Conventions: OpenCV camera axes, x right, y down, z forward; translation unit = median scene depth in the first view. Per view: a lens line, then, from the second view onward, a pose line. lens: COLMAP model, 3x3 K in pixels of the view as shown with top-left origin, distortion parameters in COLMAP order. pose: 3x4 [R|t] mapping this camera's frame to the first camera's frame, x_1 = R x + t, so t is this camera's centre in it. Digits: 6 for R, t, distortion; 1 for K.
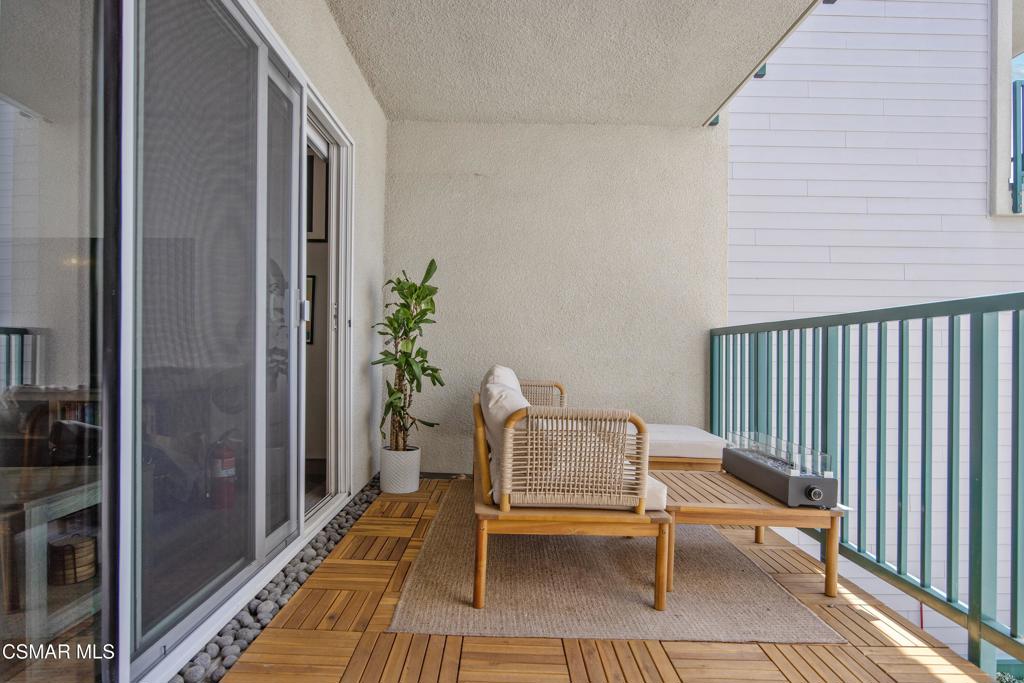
lens RADIAL K [[574.9, 0, 510.4], [0, 574.9, 343.6], [0, 0, 1]] dist [-0.006288, -0.001610]
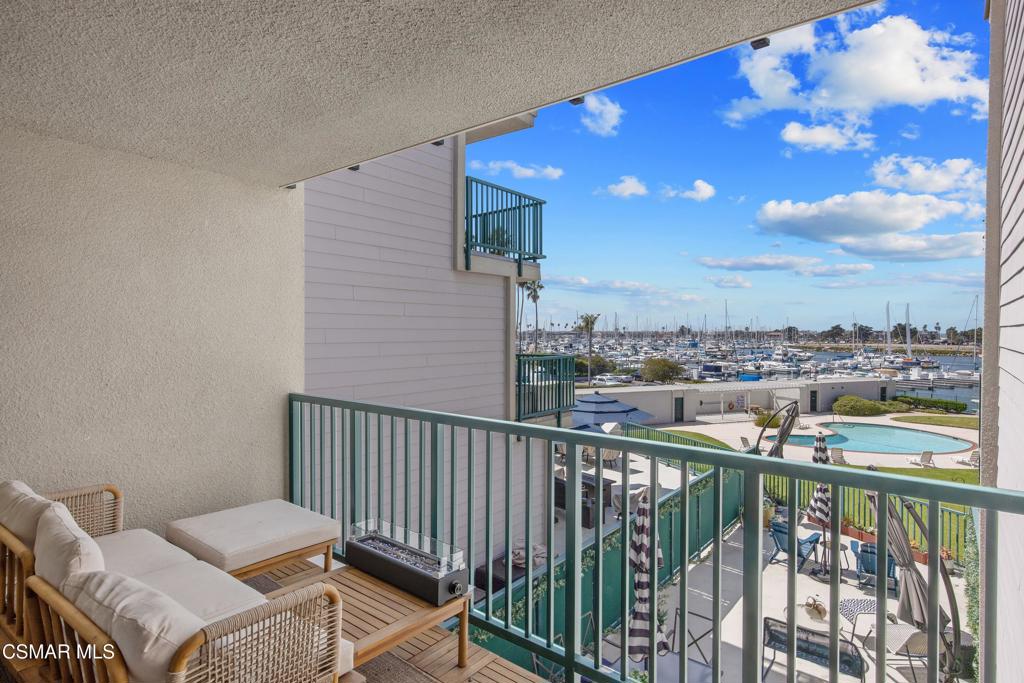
lens RADIAL K [[535.0, 0, 506.0], [0, 535.0, 347.6], [0, 0, 1]] dist [0.007896, 0.000704]
pose [[0.649210, -0.024382, 0.760218, -0.112712], [0.003158, 0.999564, 0.029361, -0.131155], [-0.760602, -0.016661, 0.649004, 0.110507]]
